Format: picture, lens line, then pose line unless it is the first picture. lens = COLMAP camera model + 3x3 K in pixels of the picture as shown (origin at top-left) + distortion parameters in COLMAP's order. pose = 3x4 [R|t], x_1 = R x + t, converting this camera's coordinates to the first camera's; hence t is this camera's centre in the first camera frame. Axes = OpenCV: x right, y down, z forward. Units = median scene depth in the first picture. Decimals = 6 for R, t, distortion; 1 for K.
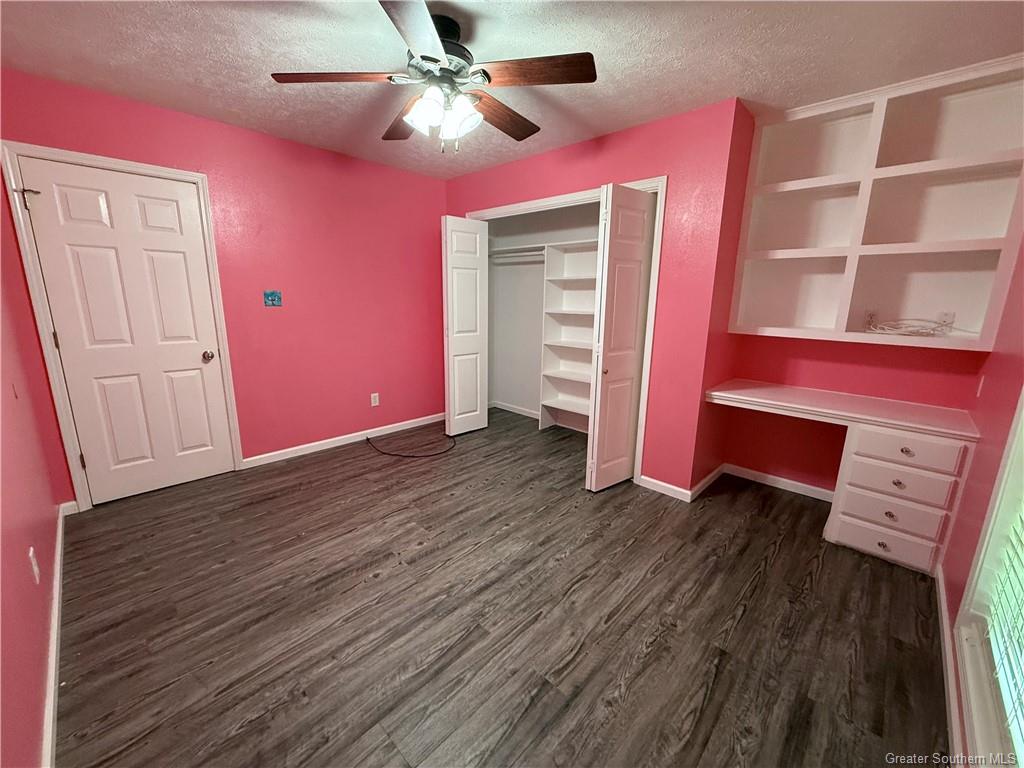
lens RADIAL K [[411.8, 0, 510.3], [0, 411.8, 384.5], [0, 0, 1]] dist [0.003669, 0.000851]
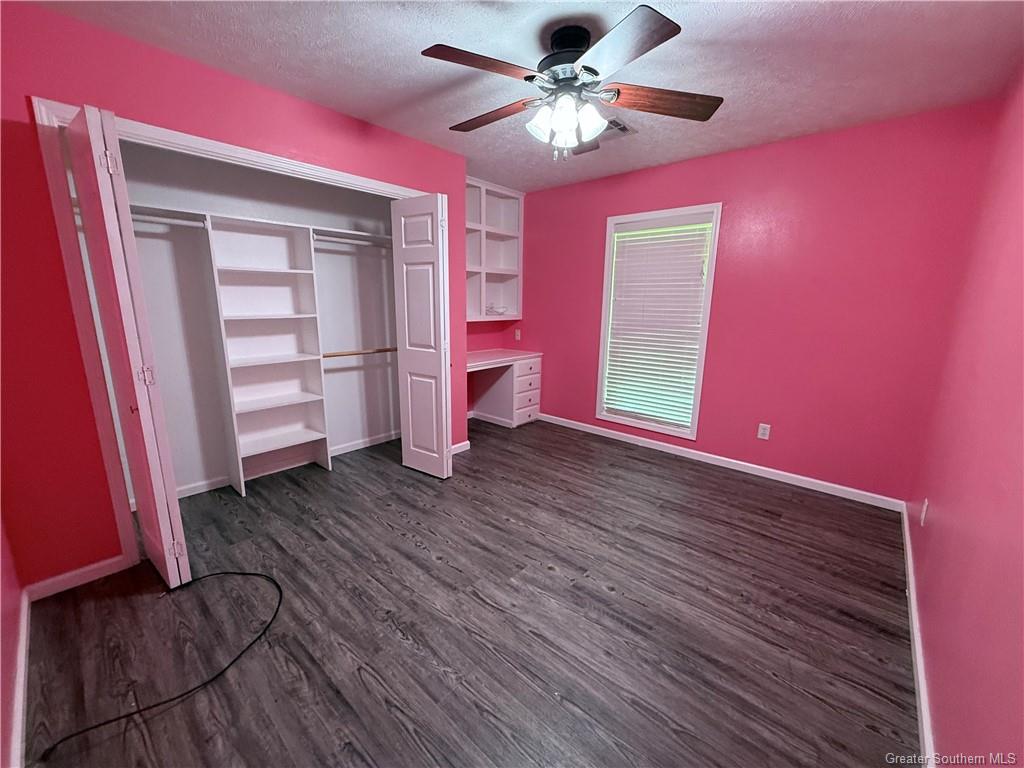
lens RADIAL K [[411.8, 0, 510.3], [0, 411.8, 384.5], [0, 0, 1]] dist [0.003669, 0.000851]
pose [[-0.042496, -0.221827, 0.974160, -1.147356], [0.196029, 0.954237, 0.225841, -0.264542], [-0.979677, 0.200561, 0.002933, 1.121228]]
